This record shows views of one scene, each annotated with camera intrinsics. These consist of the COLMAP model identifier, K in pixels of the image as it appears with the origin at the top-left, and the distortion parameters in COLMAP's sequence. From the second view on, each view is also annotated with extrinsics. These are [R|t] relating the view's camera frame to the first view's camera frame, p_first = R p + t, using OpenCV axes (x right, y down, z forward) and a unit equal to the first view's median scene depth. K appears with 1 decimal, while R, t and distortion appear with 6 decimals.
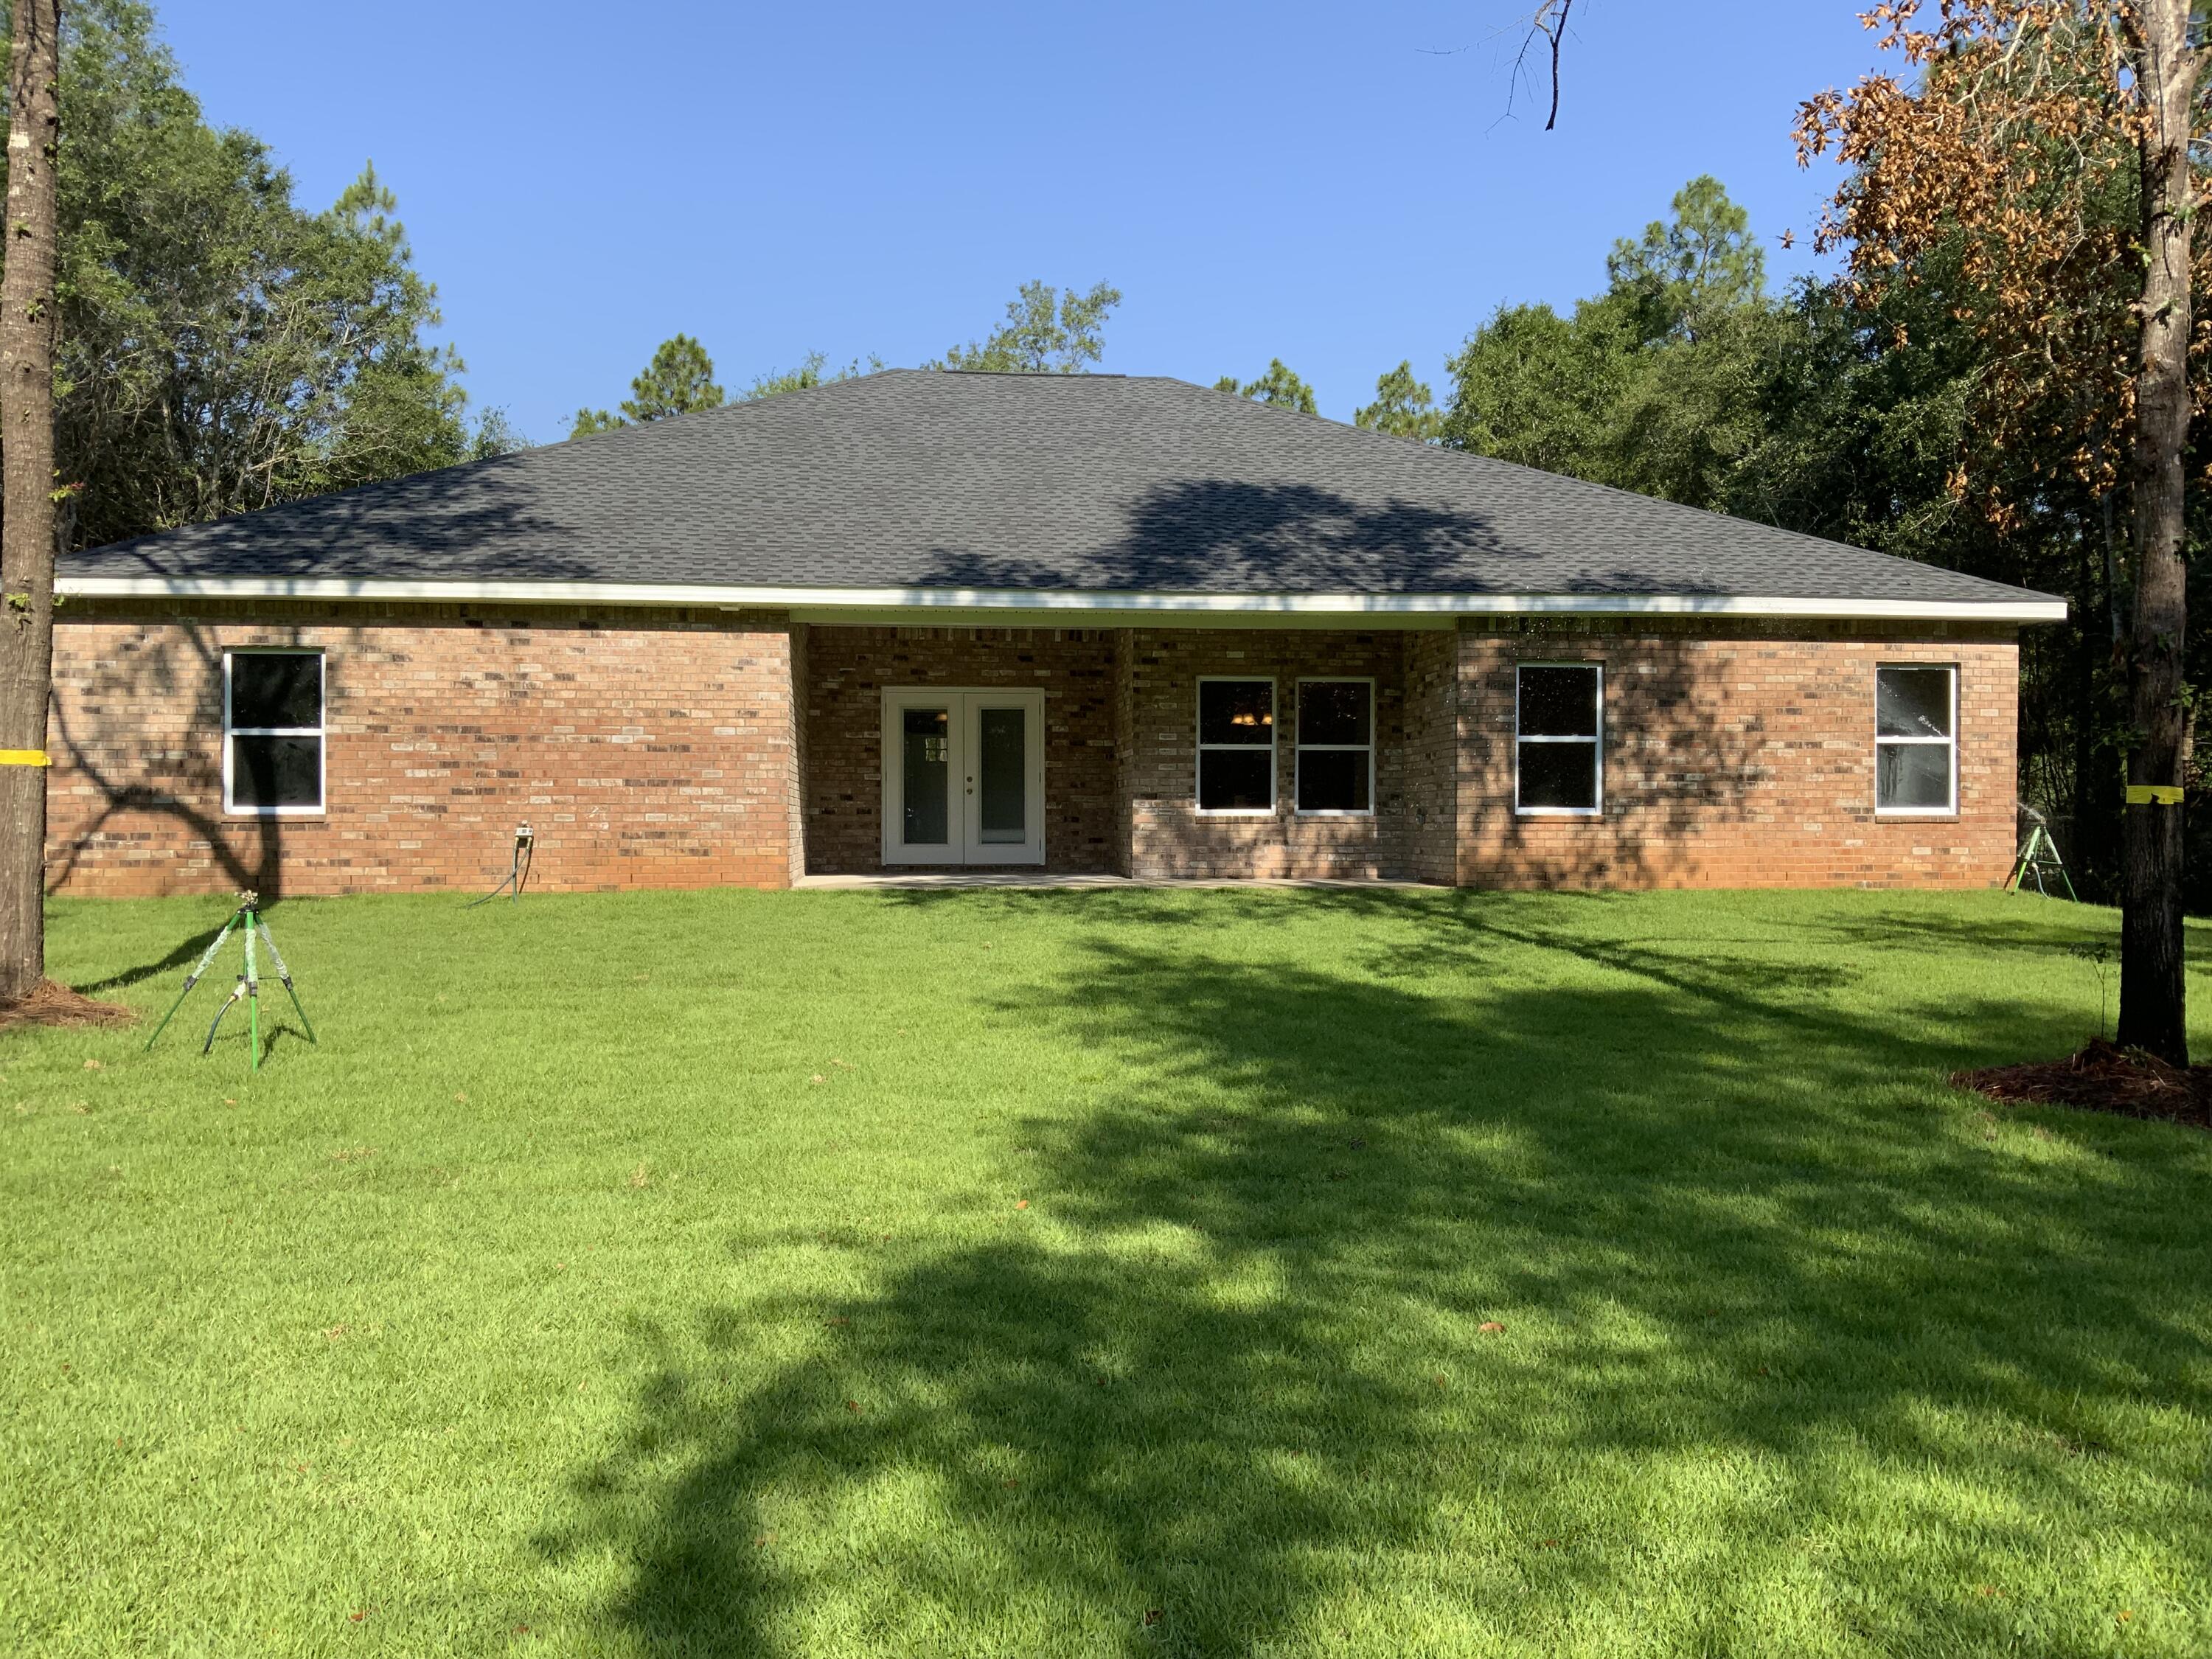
lens RADIAL K [[1895.8, 0, 1102.9], [0, 1895.8, 834.0], [0, 0, 1]] dist [0.040687, 0.003665]
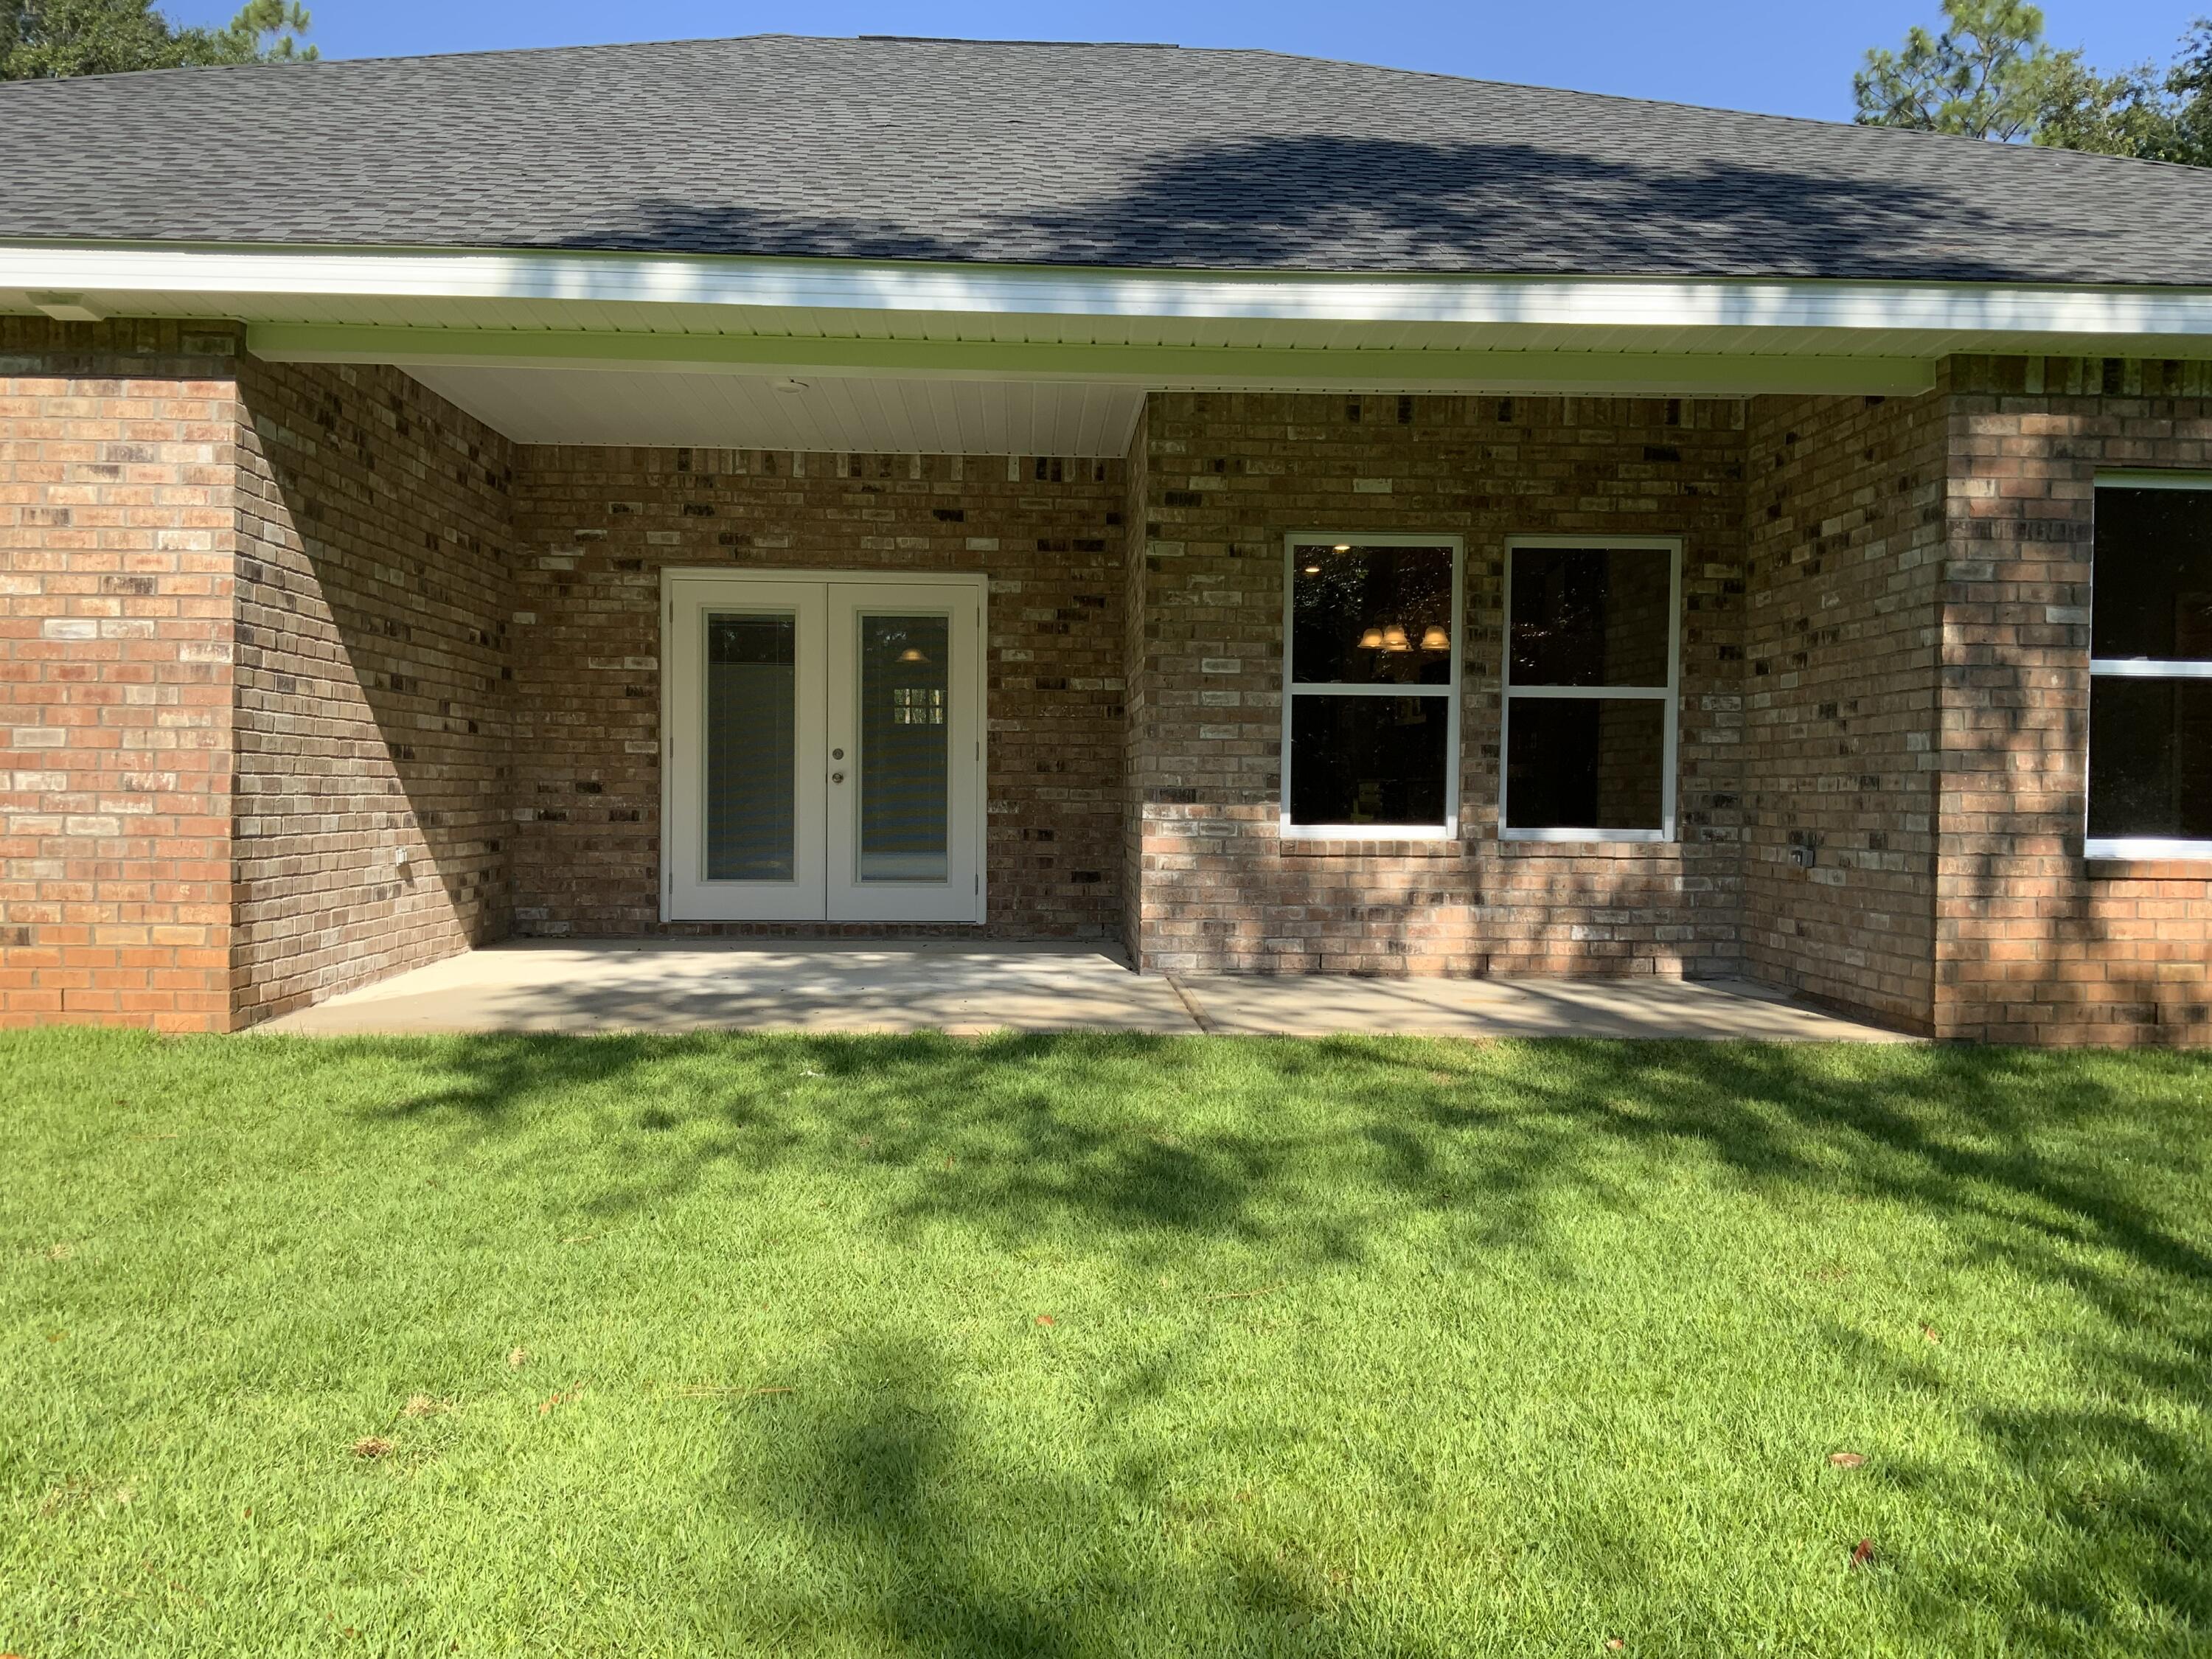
lens RADIAL K [[1895.8, 0, 1112.5], [0, 1895.8, 811.9], [0, 0, 1]] dist [0.040687, 0.003665]
pose [[0.998373, 0.010674, -0.056012, 0.034268], [-0.010428, 0.999935, 0.004691, -0.018001], [0.056059, -0.004100, 0.998419, 0.543004]]
